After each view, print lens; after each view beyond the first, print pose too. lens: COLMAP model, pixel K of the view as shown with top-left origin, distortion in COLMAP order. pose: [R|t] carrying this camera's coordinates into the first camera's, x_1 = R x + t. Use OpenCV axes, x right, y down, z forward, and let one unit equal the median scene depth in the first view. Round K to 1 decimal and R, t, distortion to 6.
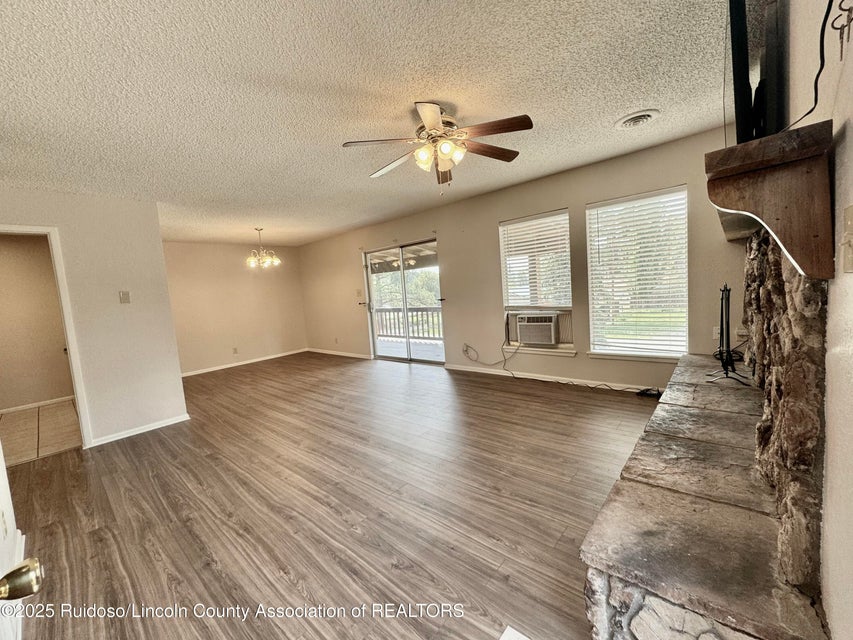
lens RADIAL K [[342.8, 0, 428.8], [0, 342.8, 319.7], [0, 0, 1]] dist [-0.004226, 0.000619]
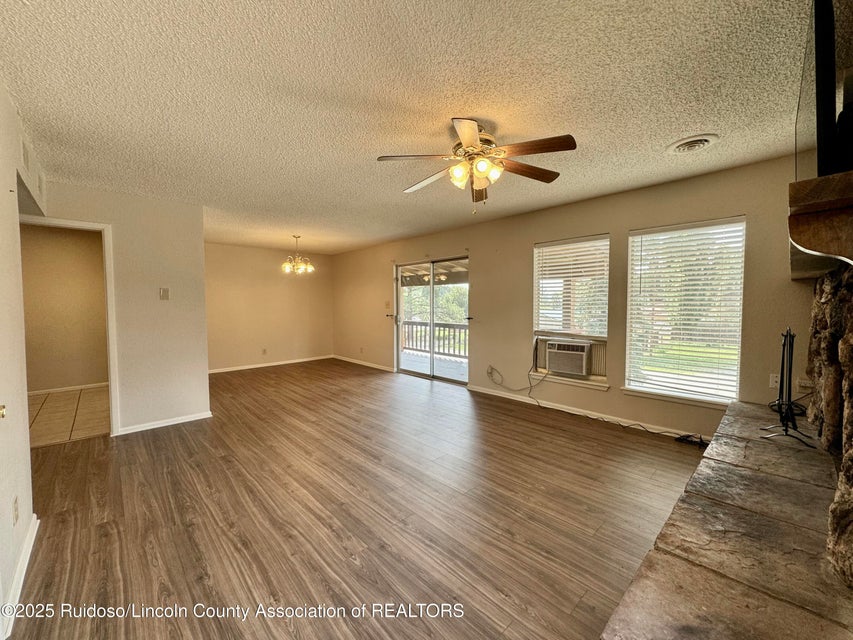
lens RADIAL K [[342.8, 0, 428.6], [0, 342.8, 319.2], [0, 0, 1]] dist [-0.004226, 0.000619]
pose [[0.993303, 0.077209, -0.085956, 0.013474], [-0.080783, 0.995973, -0.038895, -0.017941], [0.082606, 0.045579, 0.995539, 0.038275]]
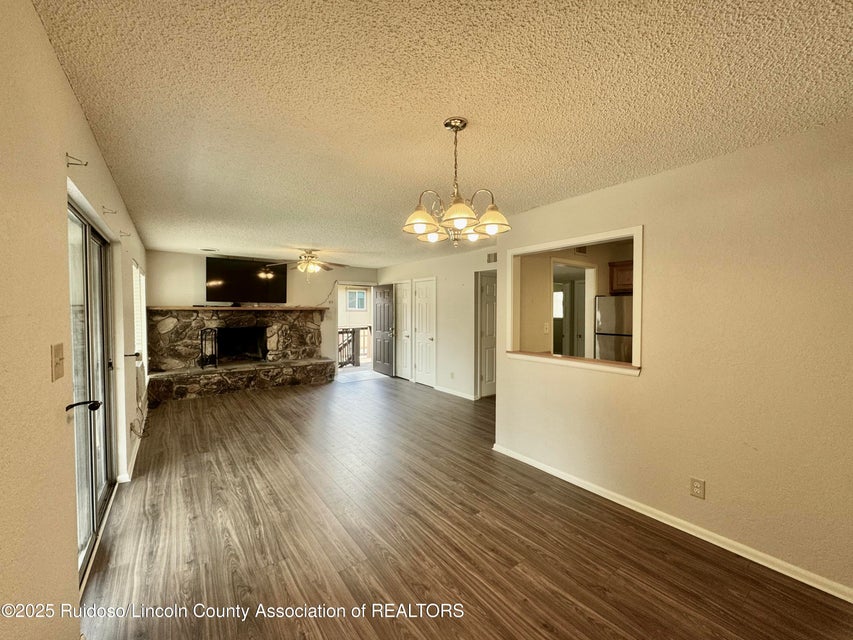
lens RADIAL K [[342.8, 0, 428.0], [0, 342.8, 319.5], [0, 0, 1]] dist [-0.004226, 0.000619]
pose [[-0.974881, 0.070589, 0.211247, -1.157042], [0.093618, 0.990465, 0.101071, -0.260747], [-0.202098, 0.118309, -0.972193, 2.935022]]
